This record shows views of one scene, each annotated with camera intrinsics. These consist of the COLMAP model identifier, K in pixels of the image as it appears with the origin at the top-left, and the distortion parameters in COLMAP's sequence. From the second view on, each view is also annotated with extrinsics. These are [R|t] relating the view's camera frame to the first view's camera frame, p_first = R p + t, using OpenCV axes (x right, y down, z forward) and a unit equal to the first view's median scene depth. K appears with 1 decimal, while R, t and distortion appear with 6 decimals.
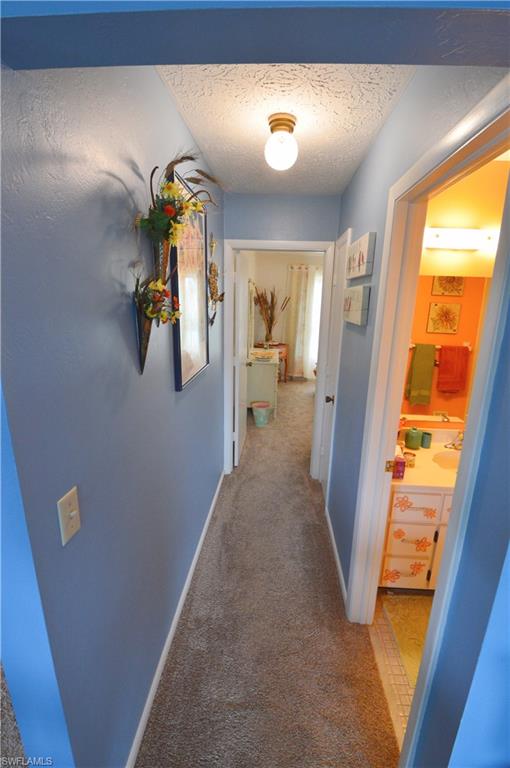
lens RADIAL K [[340.9, 0, 255.0], [0, 340.9, 384.0], [0, 0, 1]] dist [0.018846, -0.026324]
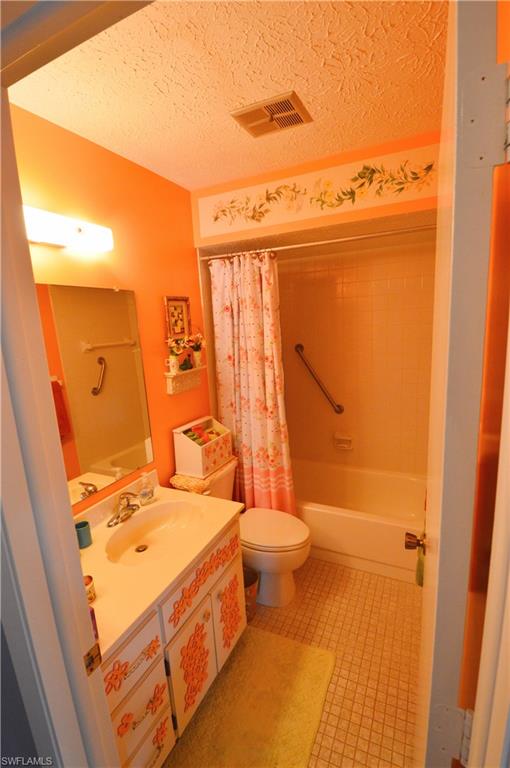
lens RADIAL K [[340.9, 0, 255.0], [0, 340.9, 384.0], [0, 0, 1]] dist [0.018846, -0.026324]
pose [[0.374035, -0.218373, 0.901339, 0.088981], [0.279246, 0.953299, 0.115081, -0.099960], [-0.884375, 0.208651, 0.417546, 0.367275]]
